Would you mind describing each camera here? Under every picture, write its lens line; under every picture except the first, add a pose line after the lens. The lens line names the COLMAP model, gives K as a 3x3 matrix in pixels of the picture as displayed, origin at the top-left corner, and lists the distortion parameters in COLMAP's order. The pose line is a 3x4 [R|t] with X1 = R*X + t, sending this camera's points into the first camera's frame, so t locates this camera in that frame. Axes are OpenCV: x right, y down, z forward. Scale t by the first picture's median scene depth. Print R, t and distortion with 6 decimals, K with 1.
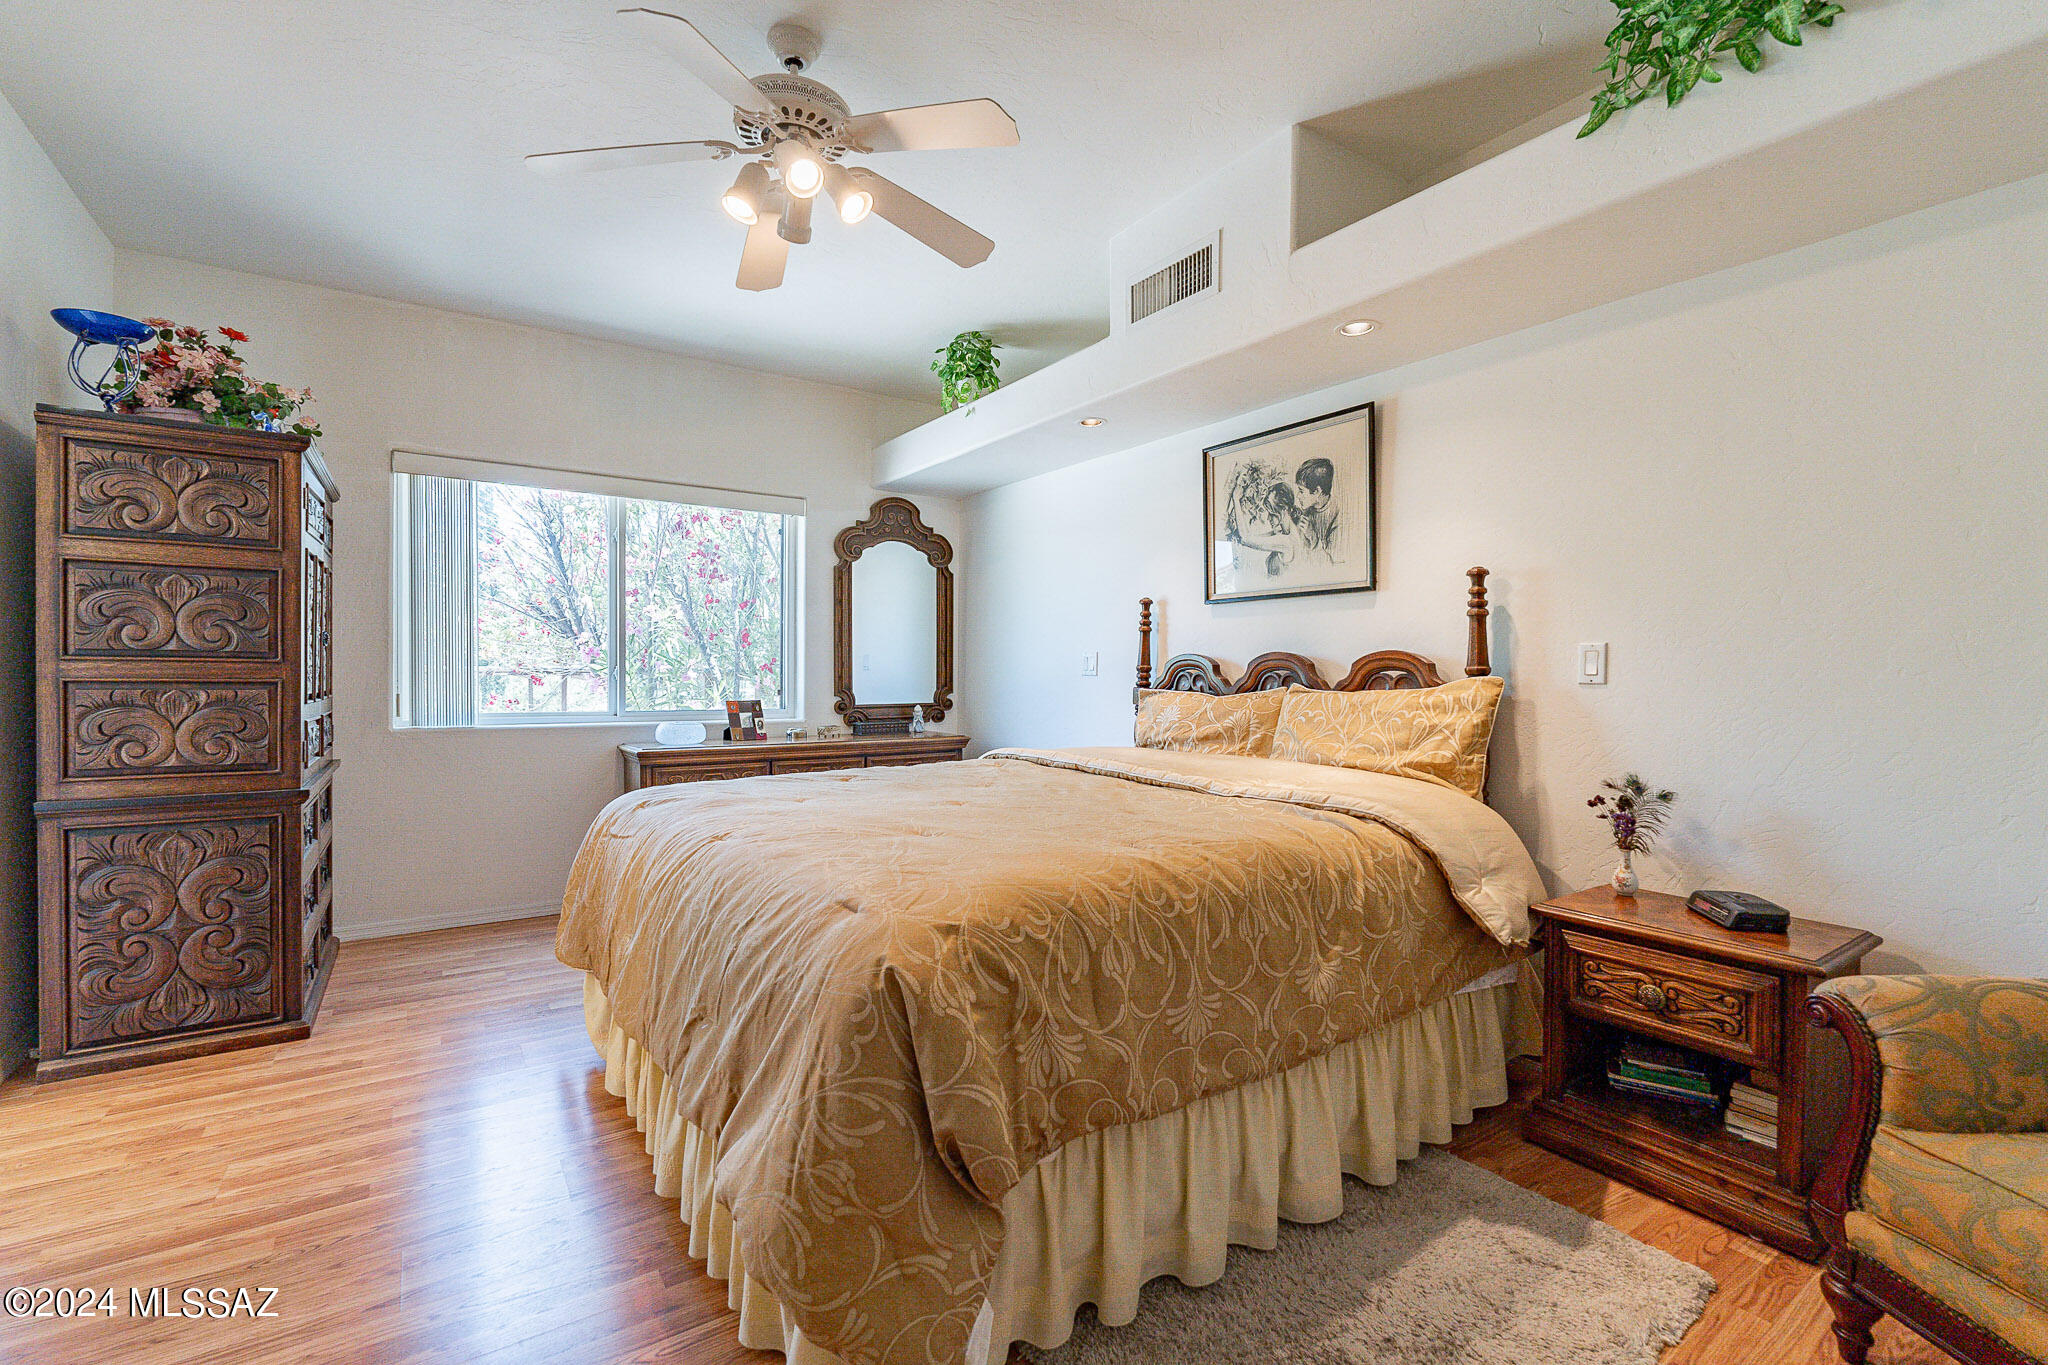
lens RADIAL K [[899.4, 0, 1026.0], [0, 899.4, 685.8], [0, 0, 1]] dist [-0.000991, -0.000235]
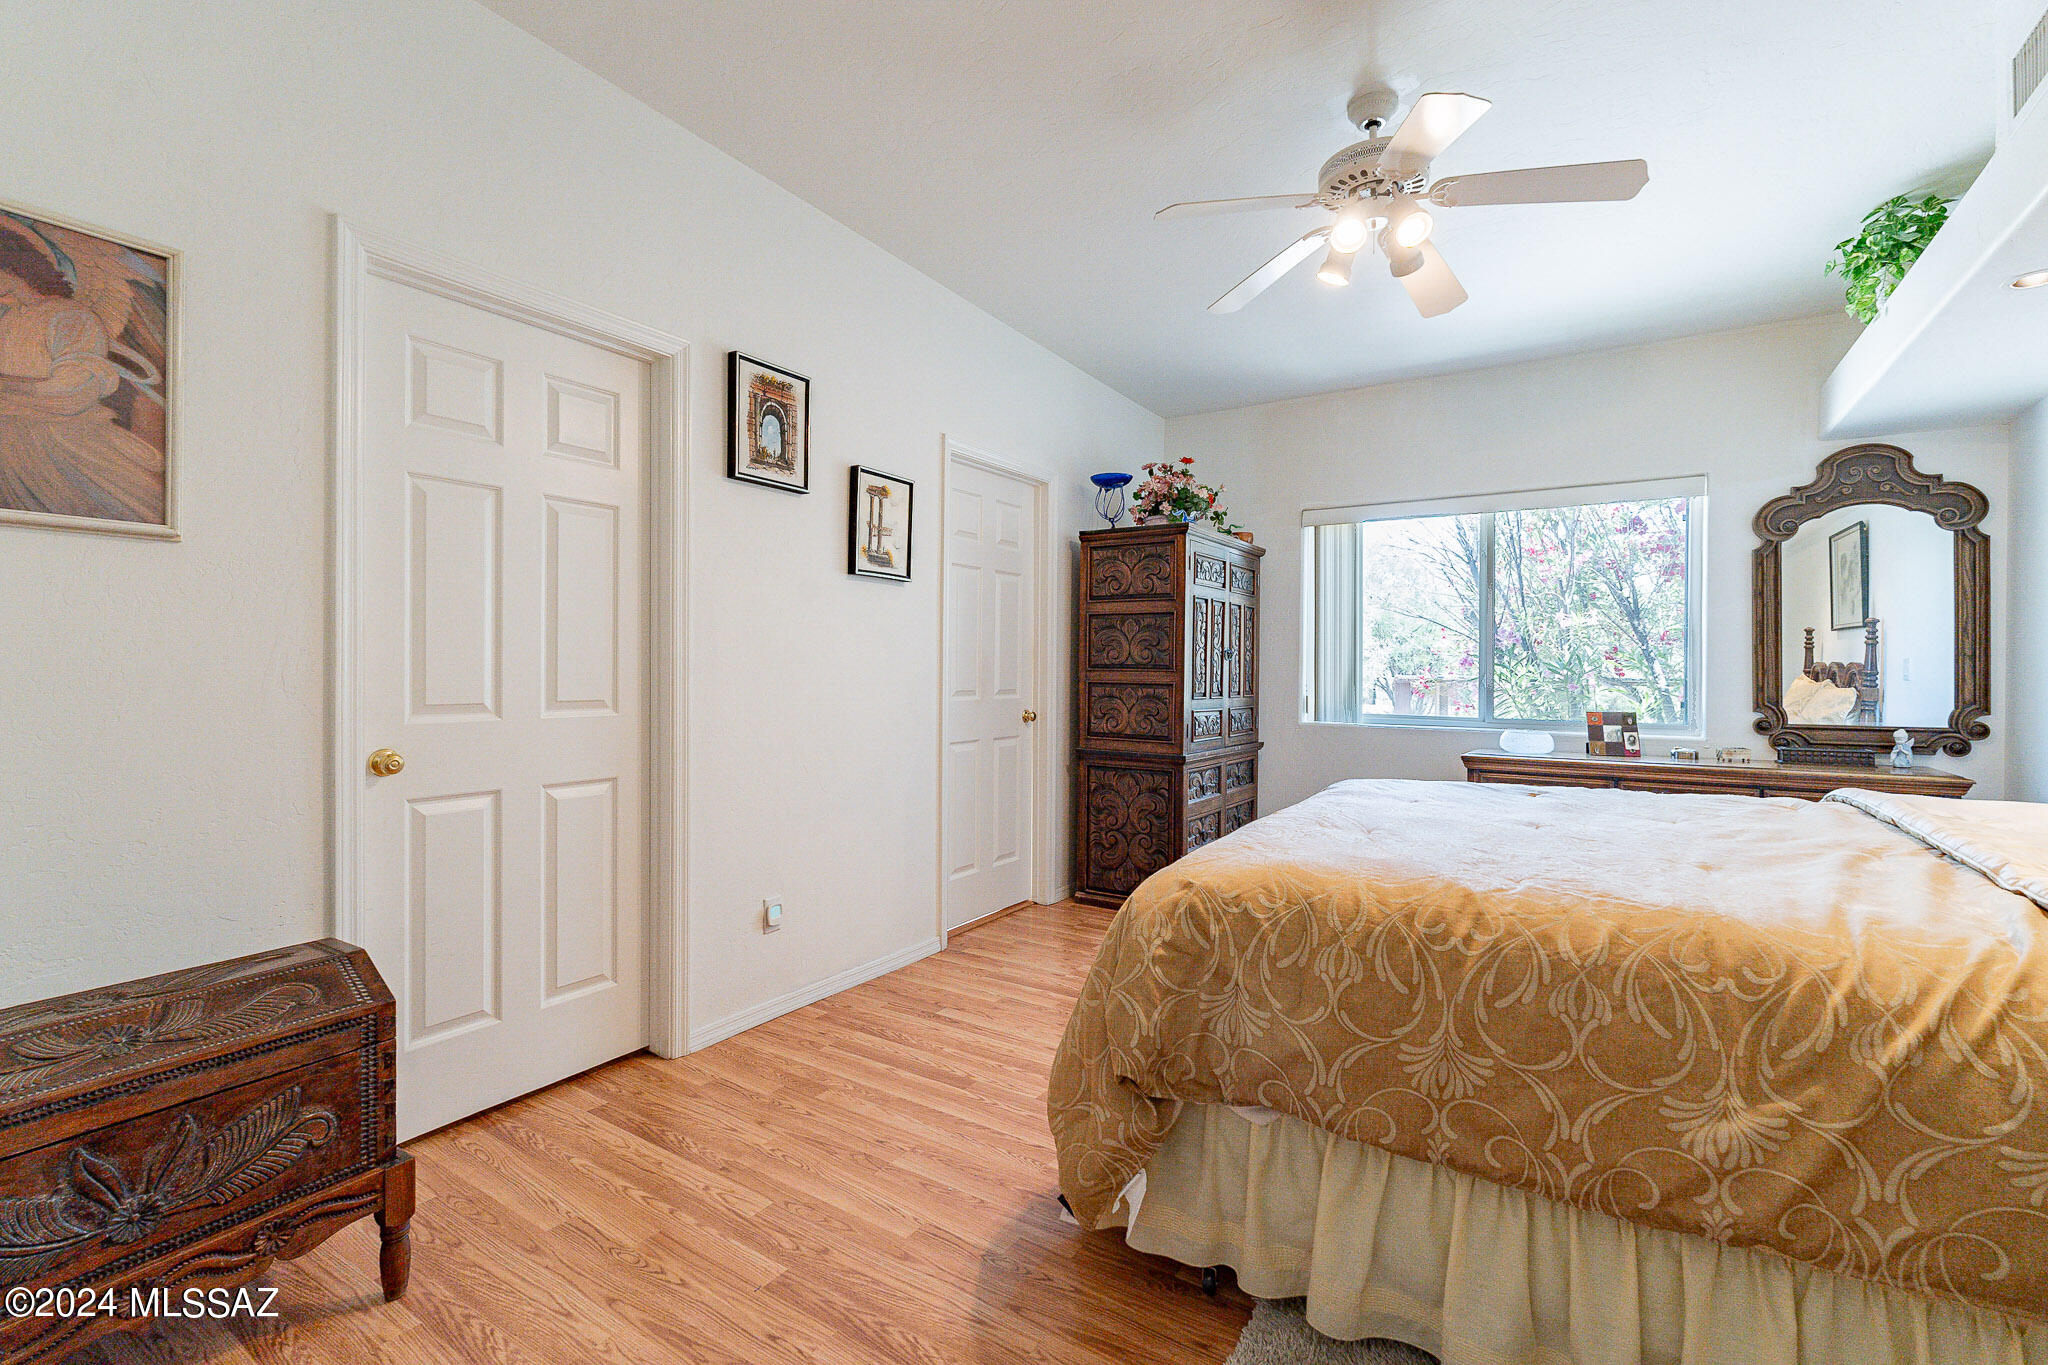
lens RADIAL K [[899.4, 0, 1020.4], [0, 899.4, 675.5], [0, 0, 1]] dist [-0.000991, -0.000235]
pose [[0.387610, -0.000574, -0.921823, 0.291164], [-0.021211, 0.999729, -0.009541, 0.000675], [0.921579, 0.023251, 0.387493, 0.094599]]
